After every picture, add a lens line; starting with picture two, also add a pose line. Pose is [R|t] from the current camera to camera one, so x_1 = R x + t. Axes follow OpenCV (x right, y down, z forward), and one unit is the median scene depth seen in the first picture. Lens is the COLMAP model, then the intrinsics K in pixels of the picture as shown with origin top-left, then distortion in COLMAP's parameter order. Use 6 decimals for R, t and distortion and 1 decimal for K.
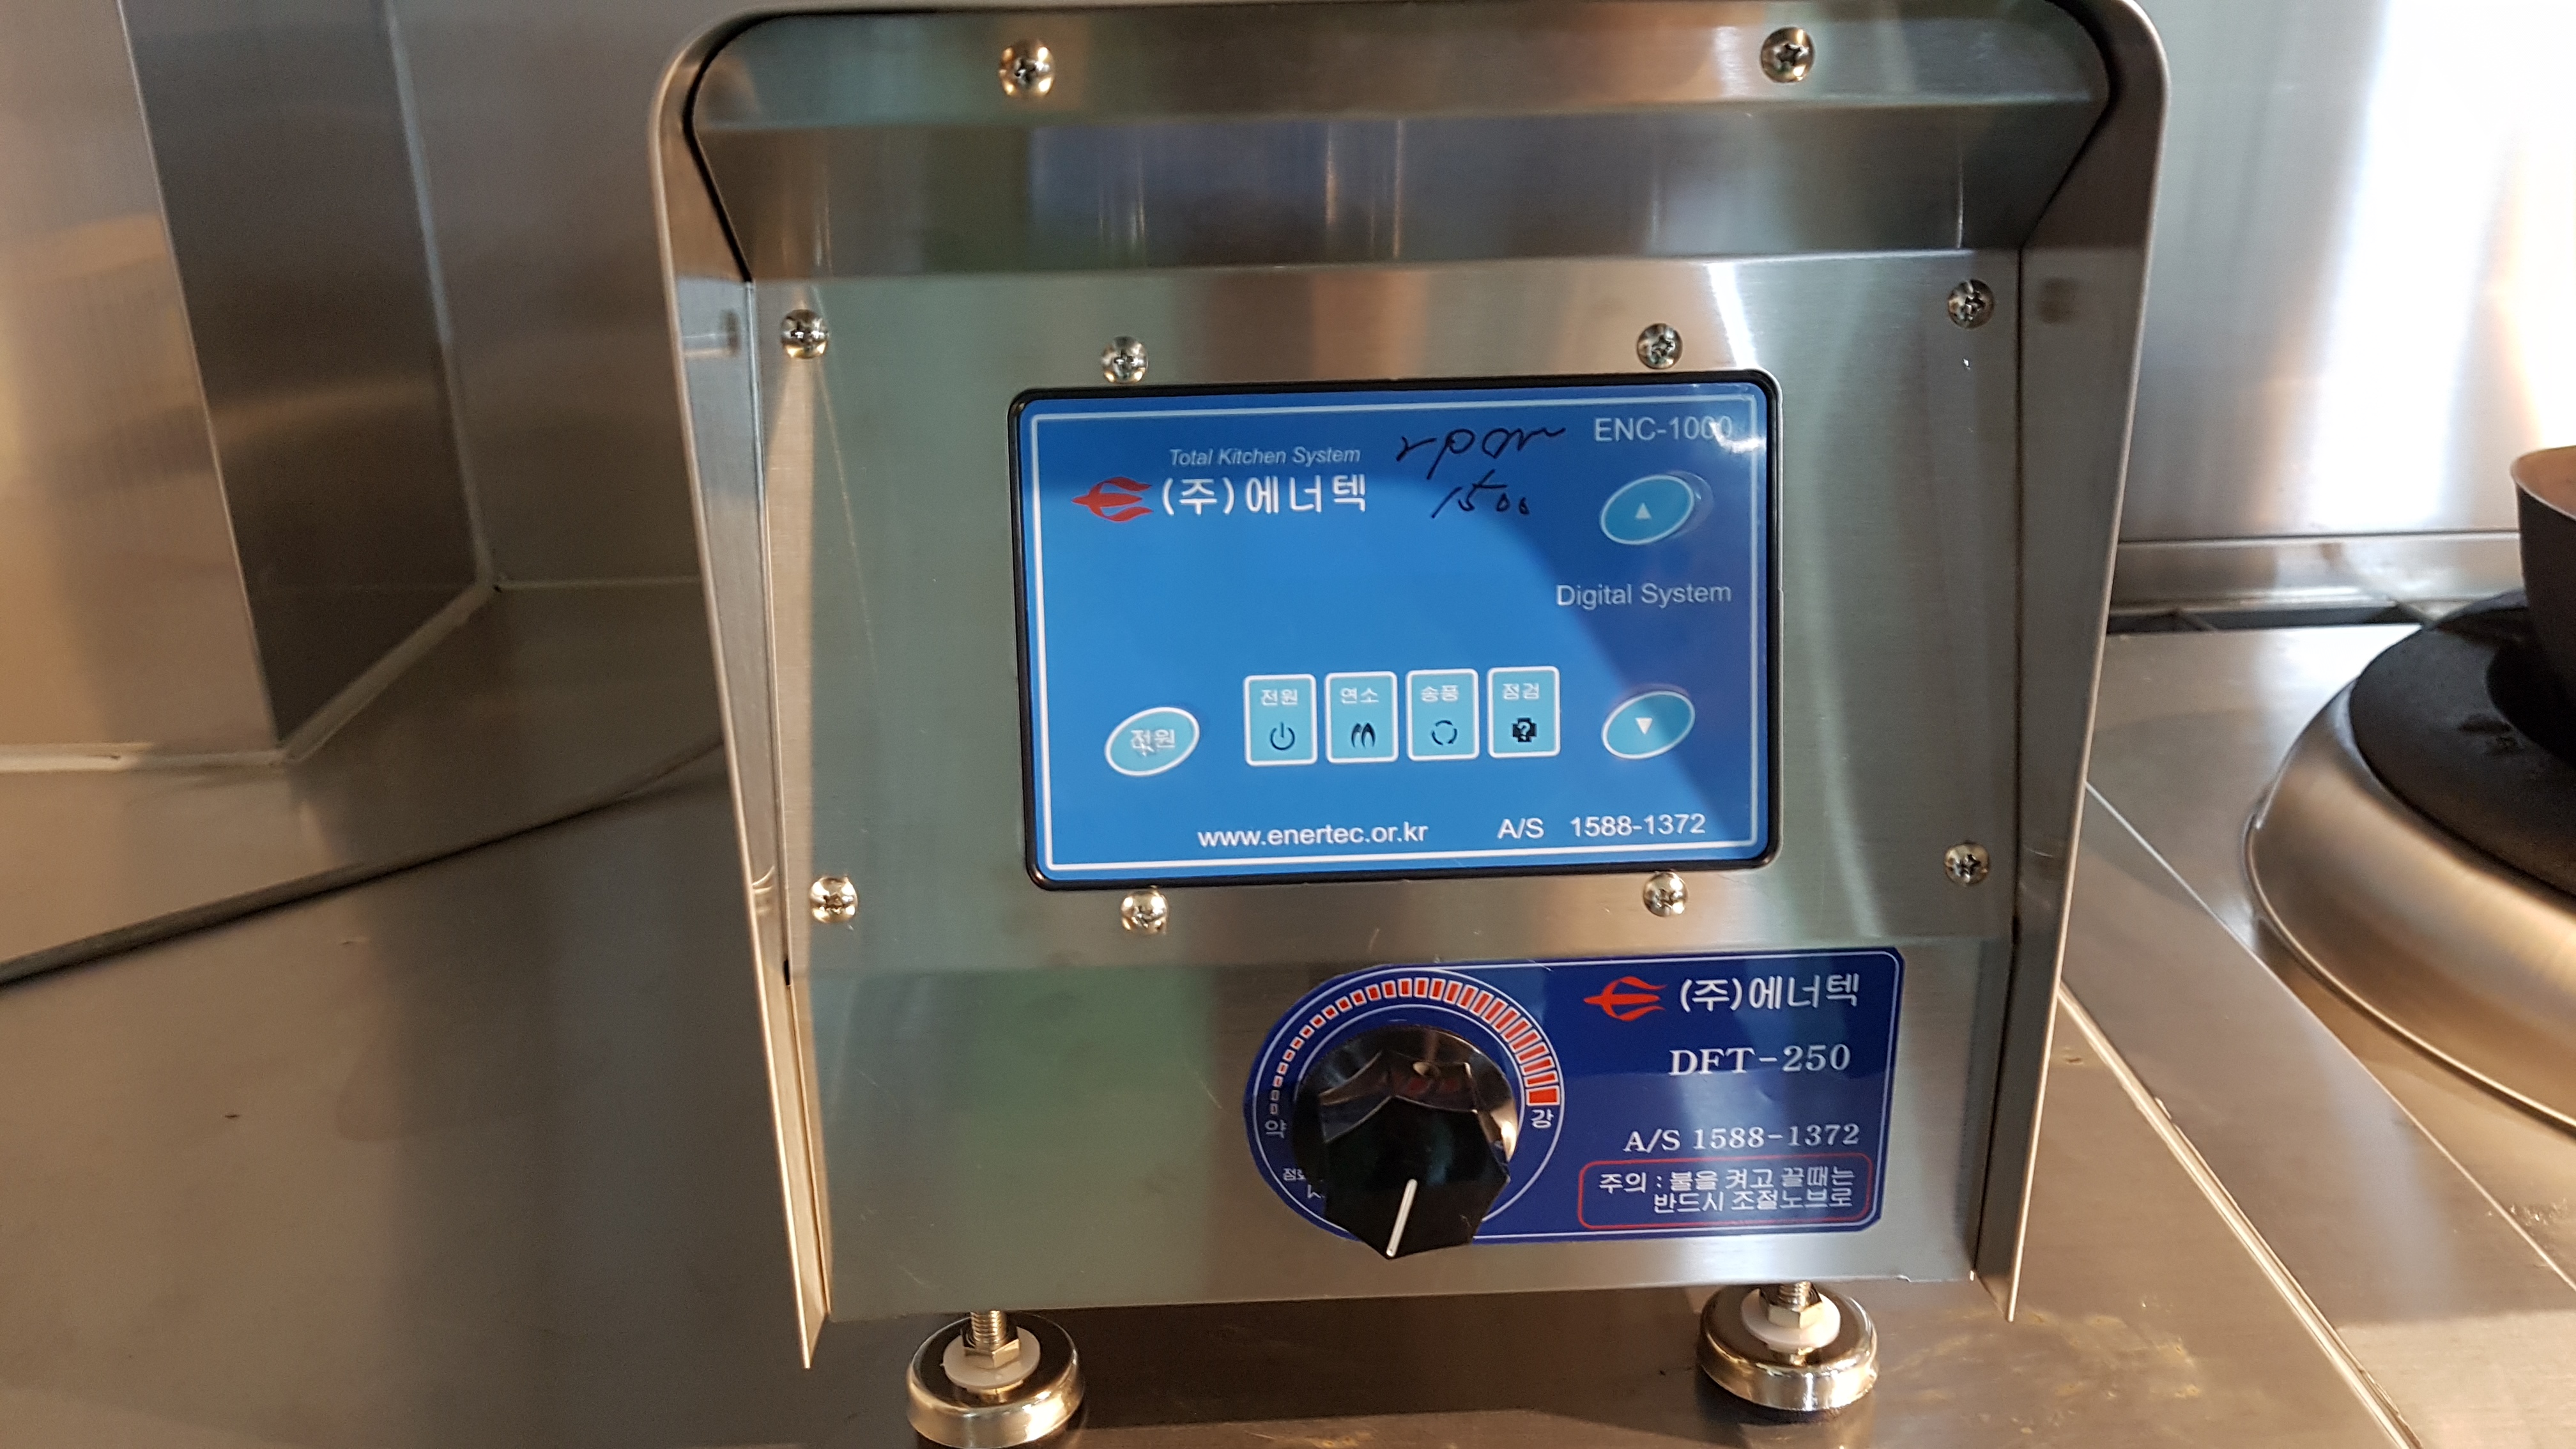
lens RADIAL K [[2082.0, 0, 1288.0], [0, 2082.0, 724.5], [0, 0, 1]] dist [-0.001635, -0.000103]
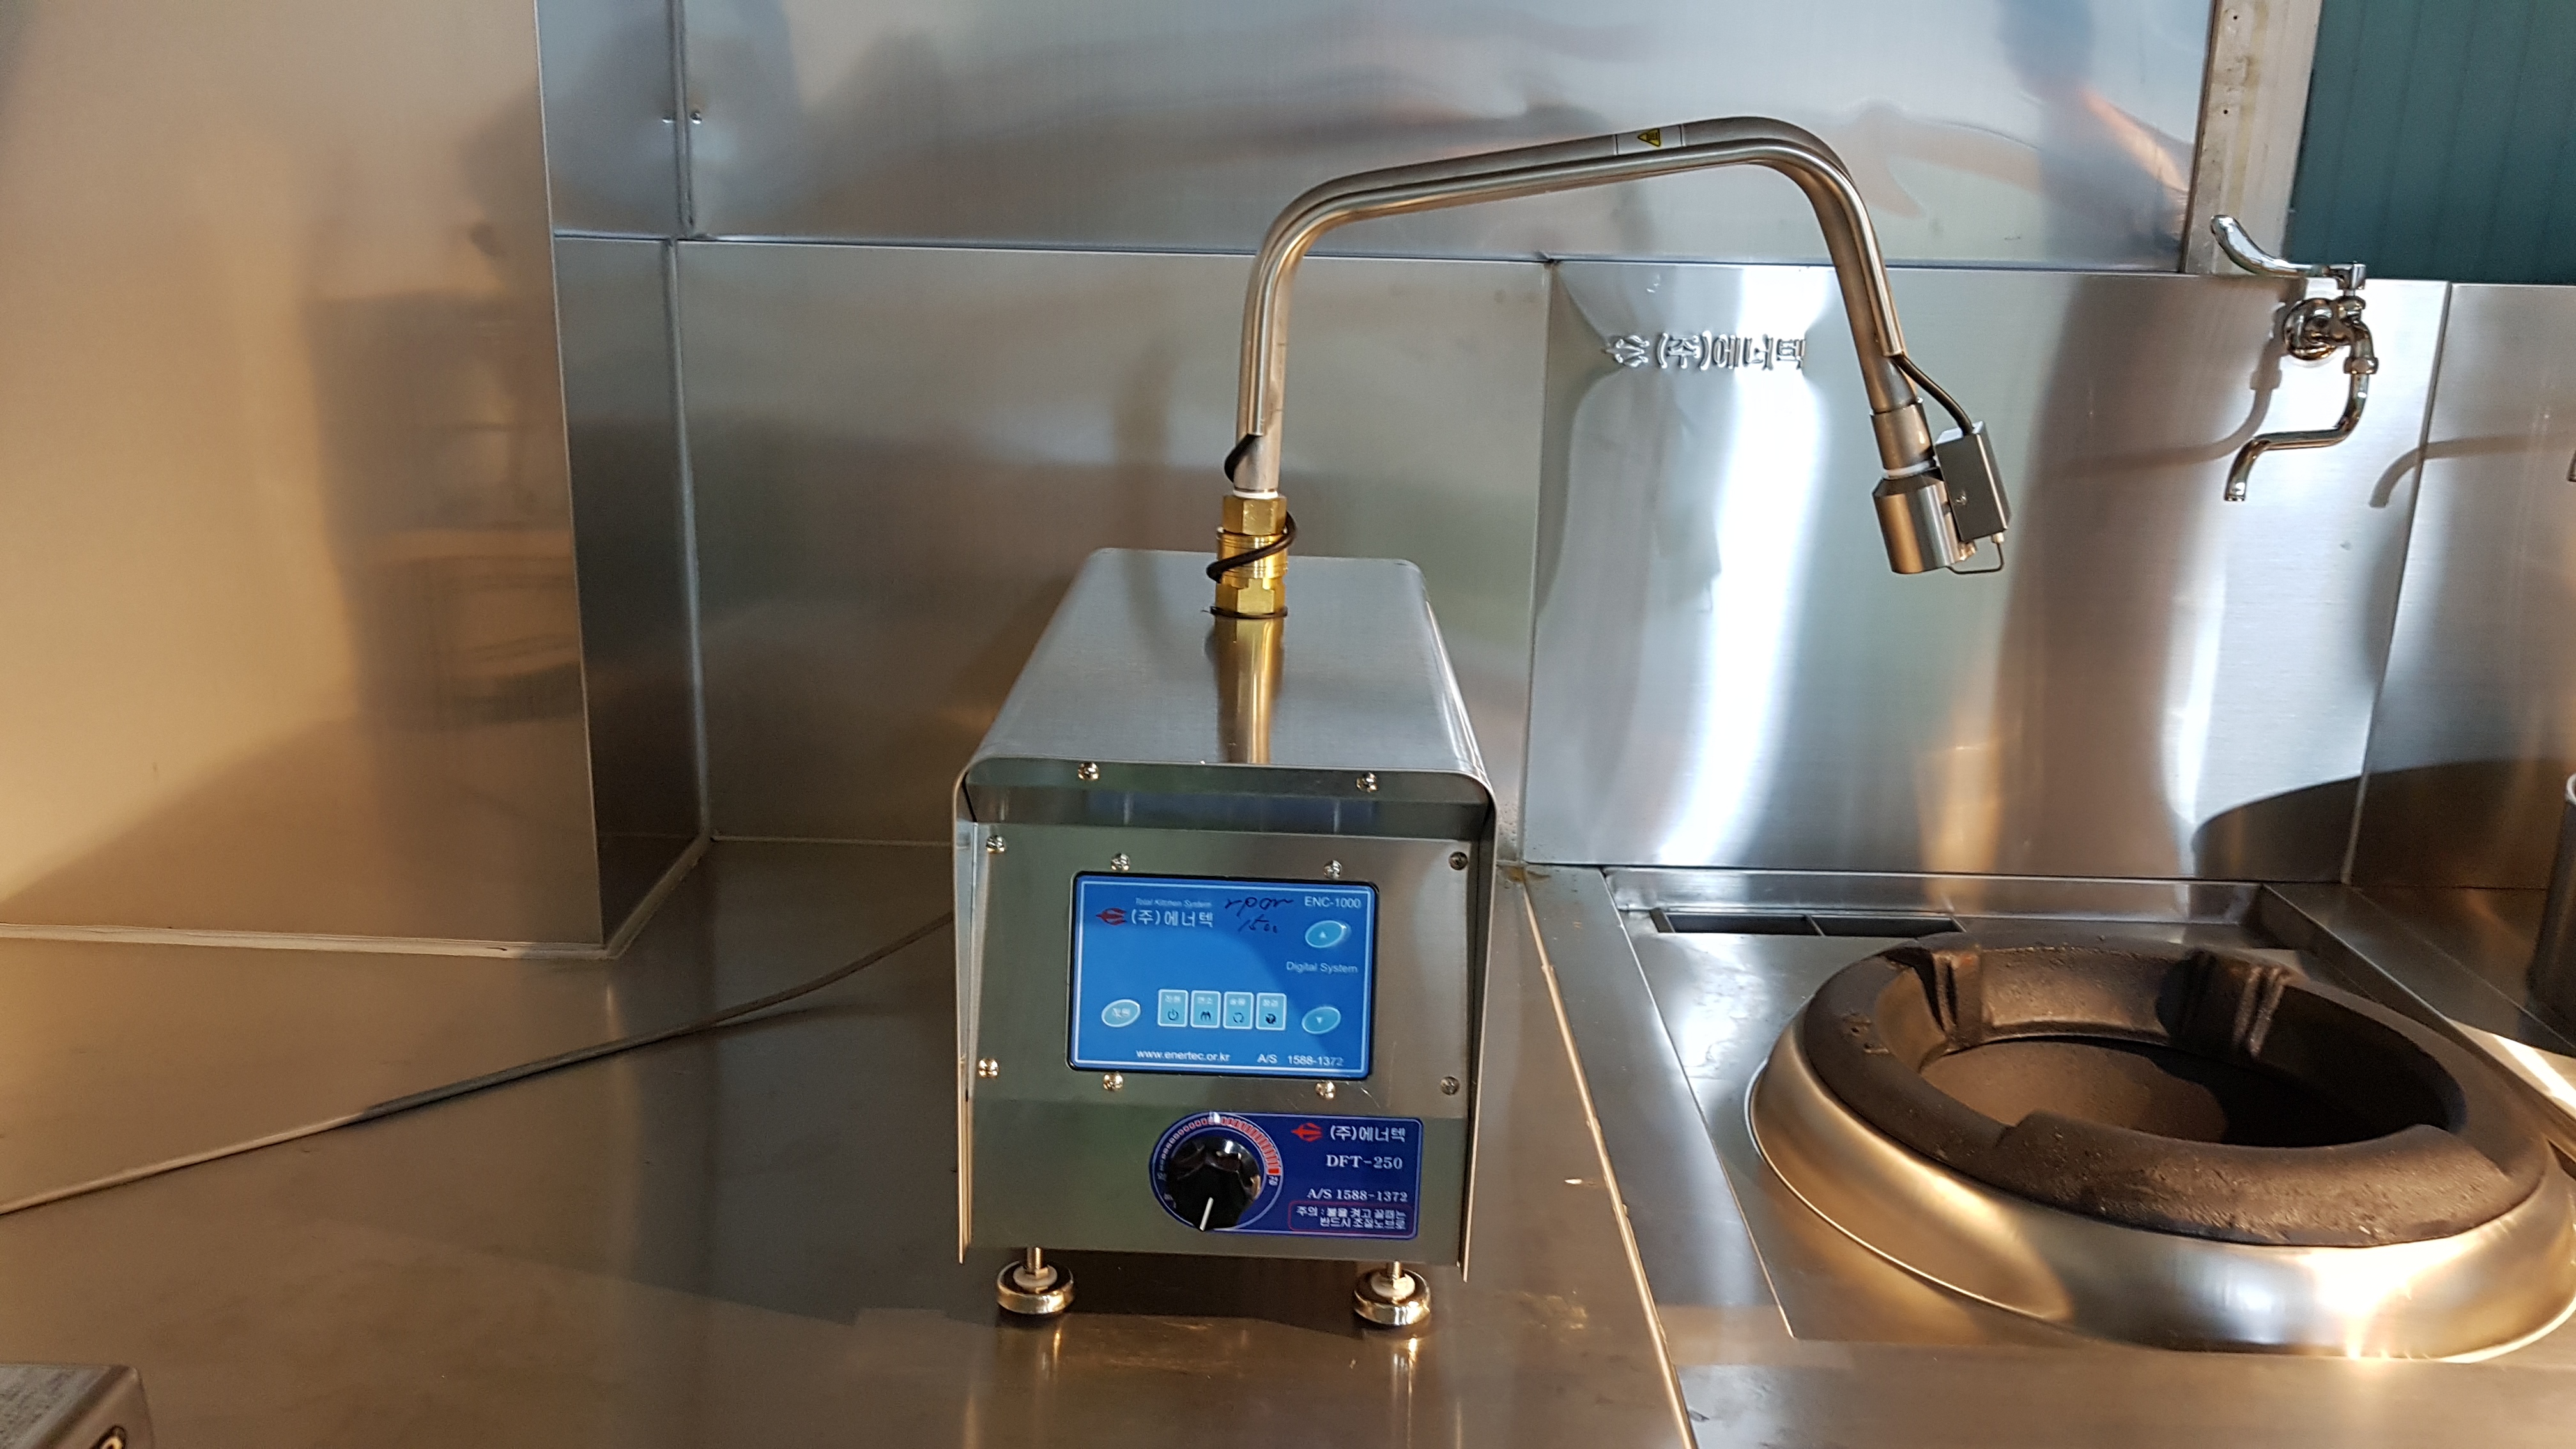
lens RADIAL K [[2052.9, 0, 1288.0], [0, 2052.9, 724.5], [0, 0, 1]] dist [-0.134173, 0.000232]
pose [[0.997695, 0.064370, -0.021452, 0.161600], [-0.066266, 0.992345, -0.104214, -0.091297], [0.014579, 0.105396, 0.994323, -1.438267]]
